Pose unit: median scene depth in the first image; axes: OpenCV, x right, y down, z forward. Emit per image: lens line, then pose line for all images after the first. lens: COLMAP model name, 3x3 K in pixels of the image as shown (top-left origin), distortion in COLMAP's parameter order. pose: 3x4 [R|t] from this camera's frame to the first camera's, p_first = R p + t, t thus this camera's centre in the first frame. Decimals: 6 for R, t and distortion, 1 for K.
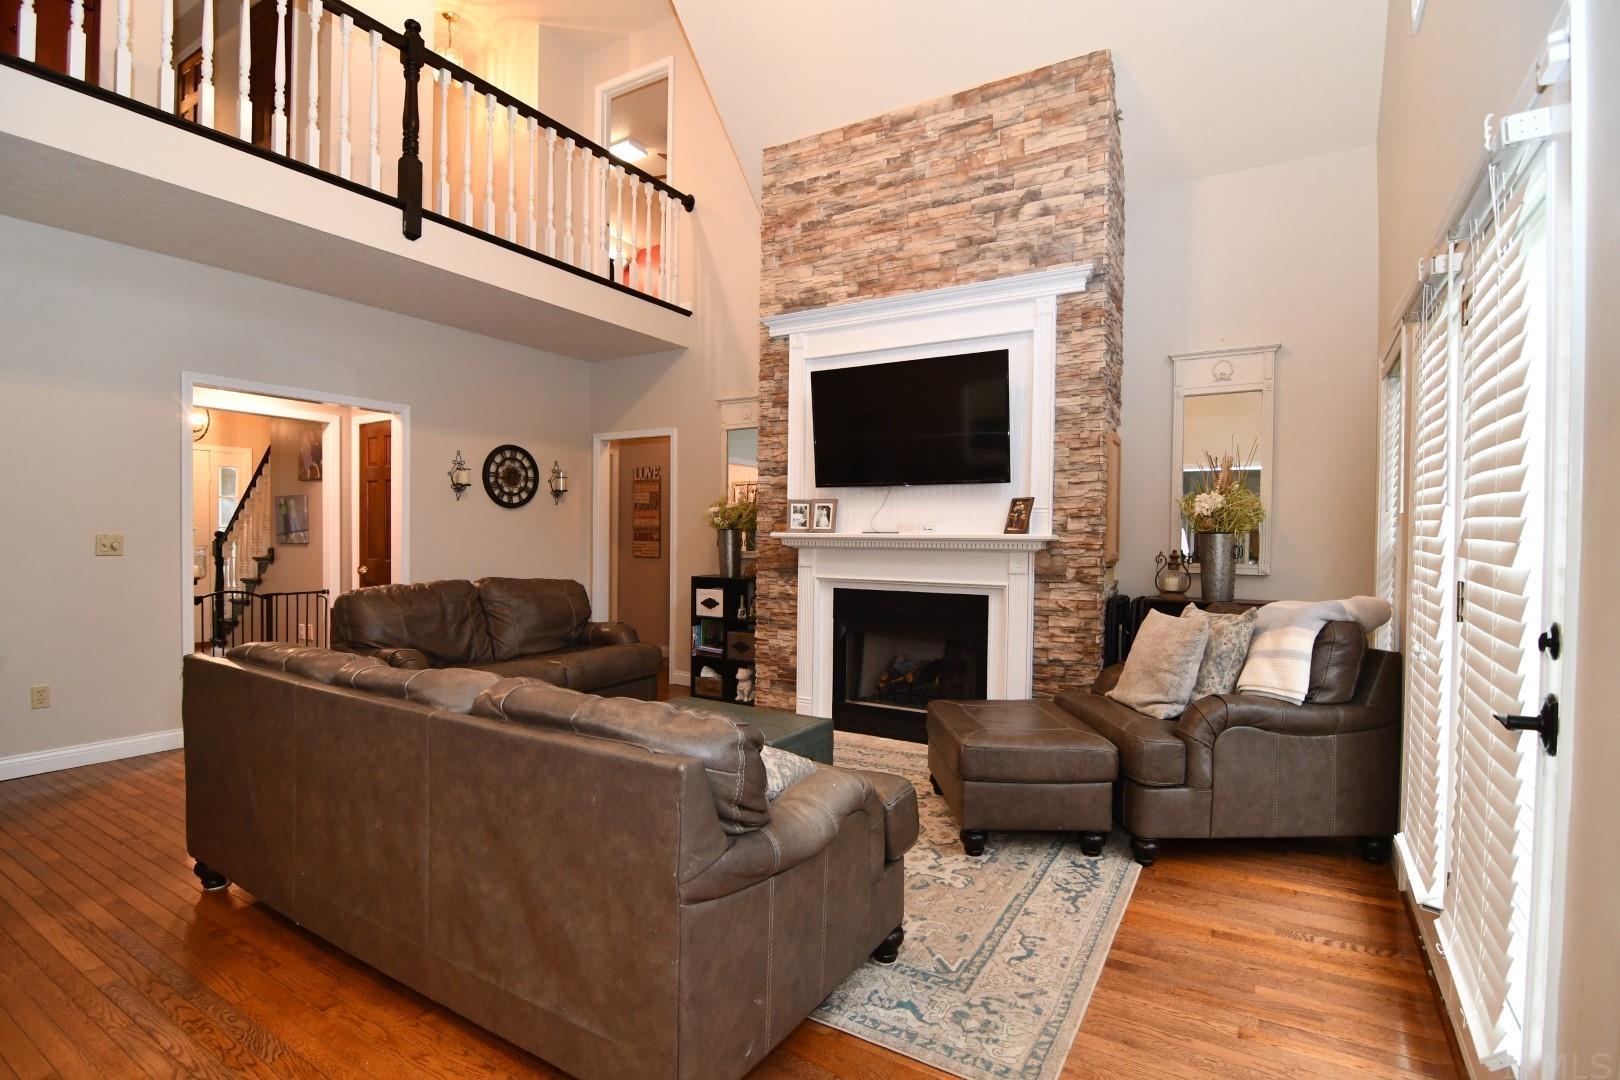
lens RADIAL K [[783.6, 0, 809.5], [0, 783.6, 538.9], [0, 0, 1]] dist [-0.011873, -0.009015]
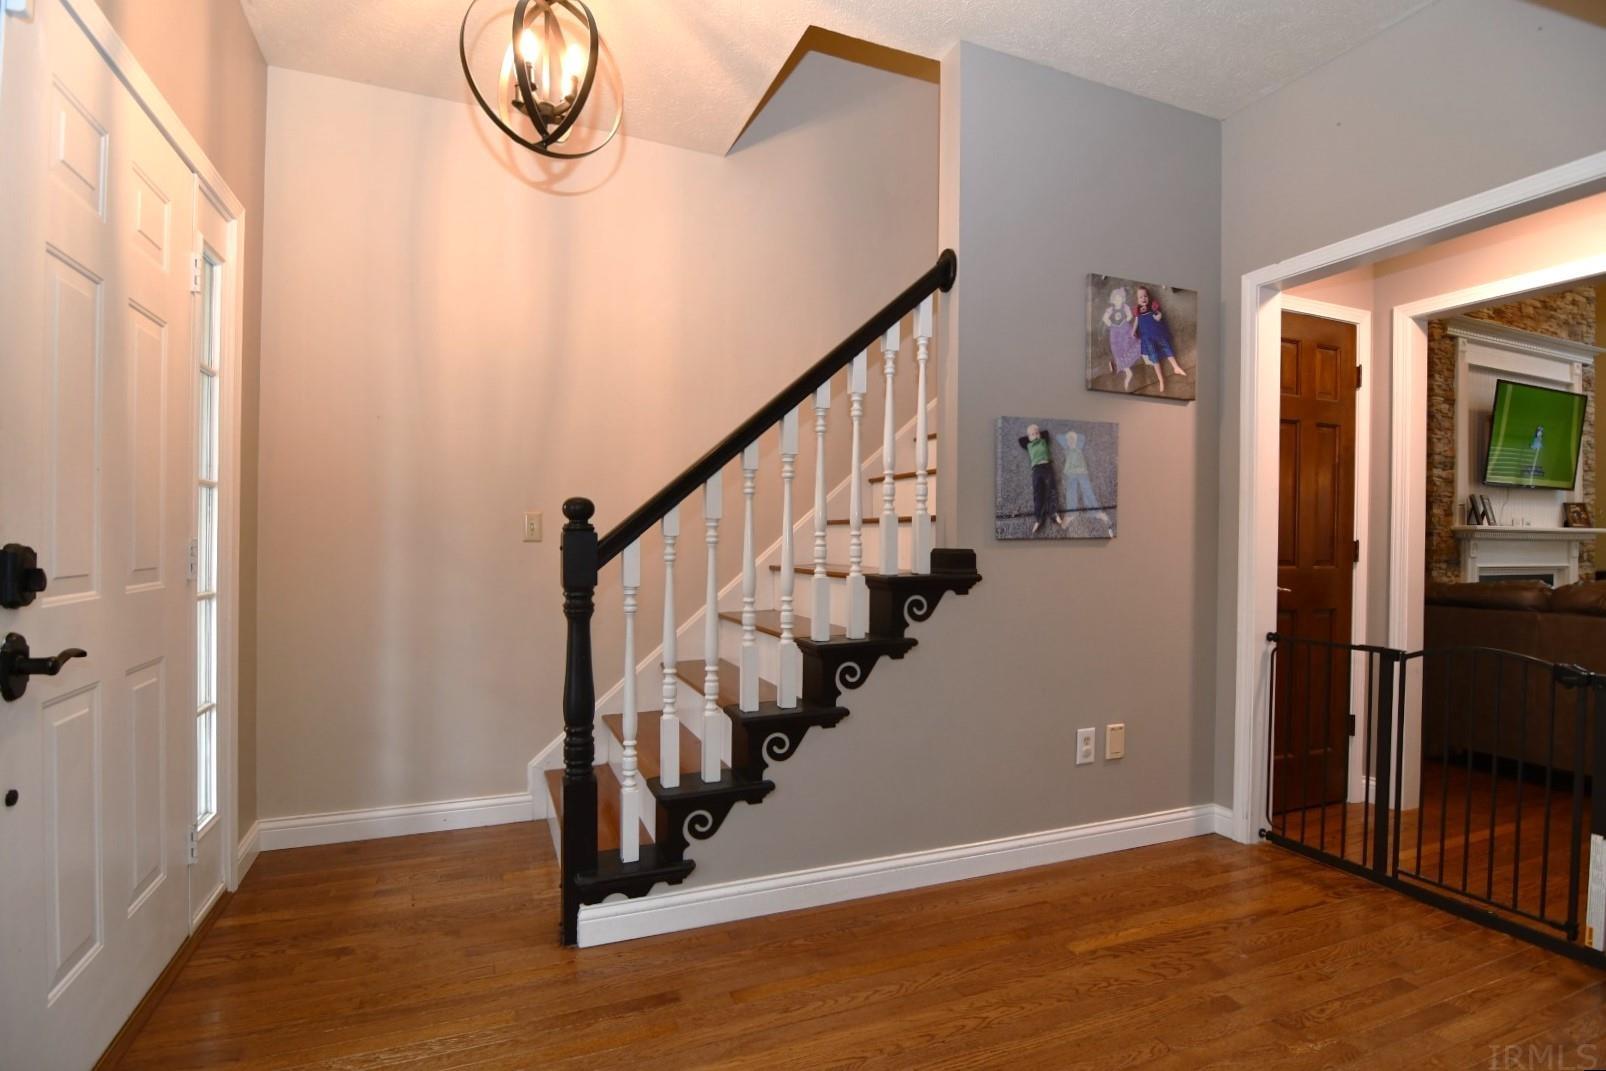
lens RADIAL K [[776.8, 0, 801.5], [0, 776.8, 538.8], [0, 0, 1]] dist [-0.011873, -0.009015]
pose [[0.589125, -0.002778, 0.808037, -1.079742], [-0.001203, 0.999990, 0.004315, 0.004716], [-0.808041, -0.003515, 0.589116, 0.873589]]
